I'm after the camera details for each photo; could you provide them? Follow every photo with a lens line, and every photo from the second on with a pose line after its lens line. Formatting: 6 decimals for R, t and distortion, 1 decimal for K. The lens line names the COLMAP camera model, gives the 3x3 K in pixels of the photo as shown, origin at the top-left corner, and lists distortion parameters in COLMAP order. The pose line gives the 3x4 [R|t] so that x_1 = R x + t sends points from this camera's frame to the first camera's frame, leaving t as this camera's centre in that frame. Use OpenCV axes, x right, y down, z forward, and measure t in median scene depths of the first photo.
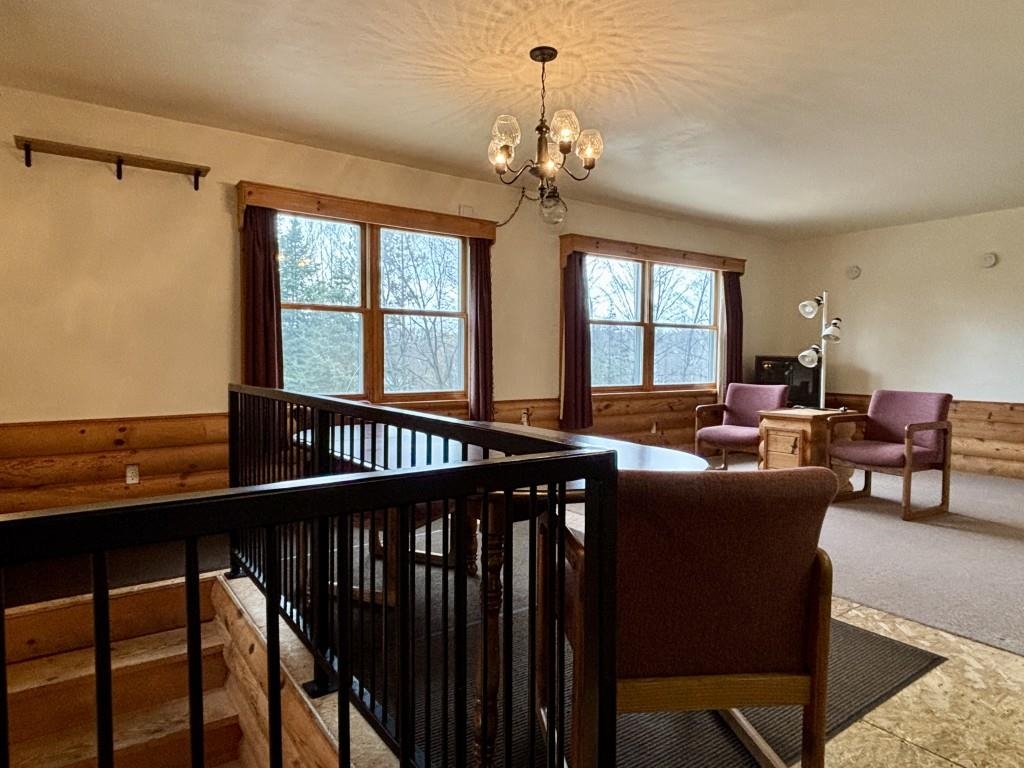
lens RADIAL K [[609.6, 0, 510.9], [0, 609.6, 381.8], [0, 0, 1]] dist [0.031295, -0.039713]
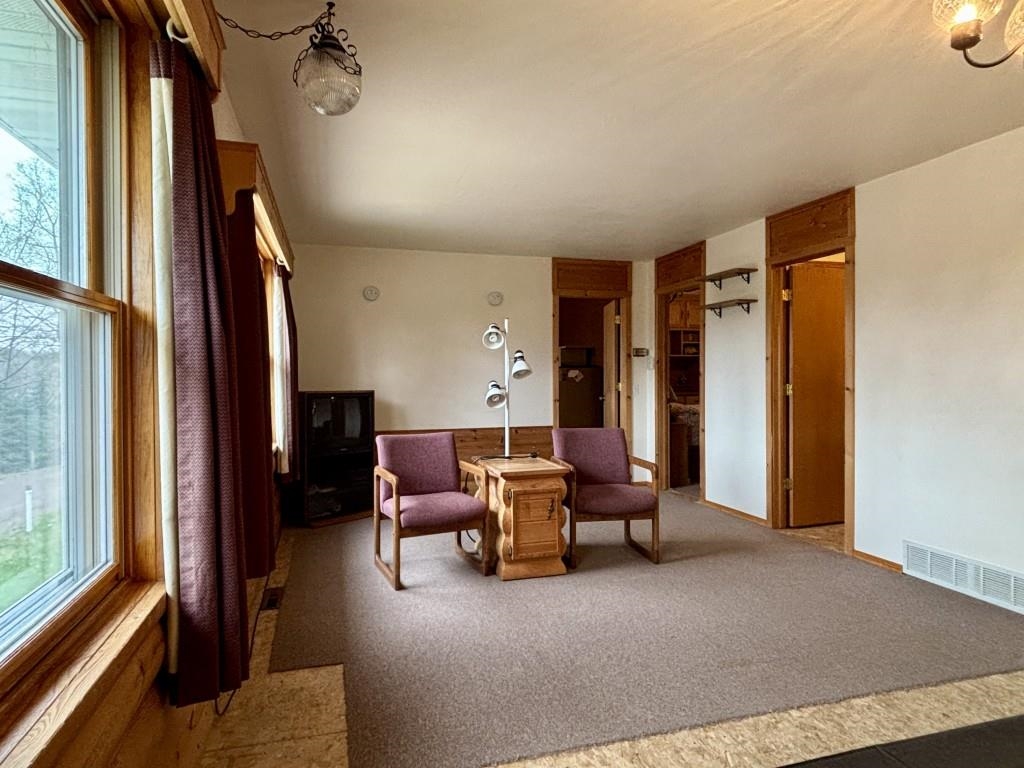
lens RADIAL K [[620.3, 0, 508.6], [0, 620.3, 381.5], [0, 0, 1]] dist [0.035092, -0.045139]
pose [[0.326171, -0.021633, 0.945063, -0.273541], [0.050194, 0.998724, 0.005538, -0.059825], [-0.943977, 0.045630, 0.326841, 0.665812]]
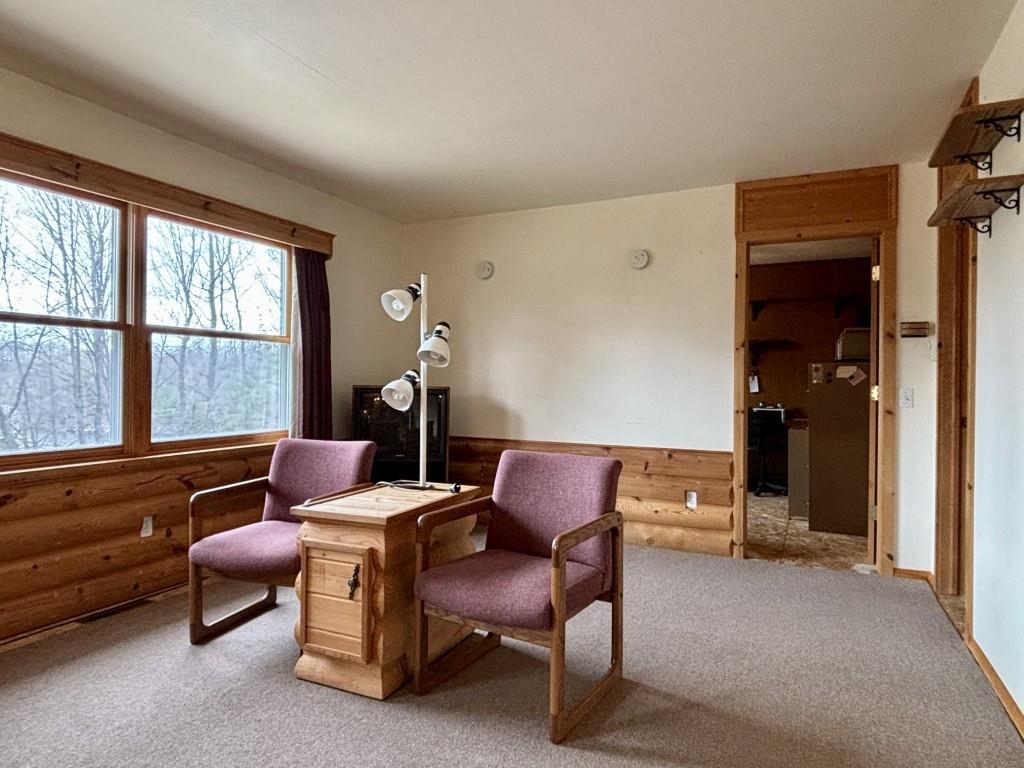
lens RADIAL K [[625.7, 0, 510.6], [0, 625.7, 381.0], [0, 0, 1]] dist [0.073695, -0.092758]
pose [[0.872407, -0.000421, 0.488780, 0.281419], [0.020293, 0.999169, -0.035361, -0.026581], [-0.488359, 0.040768, 0.871690, 0.436258]]
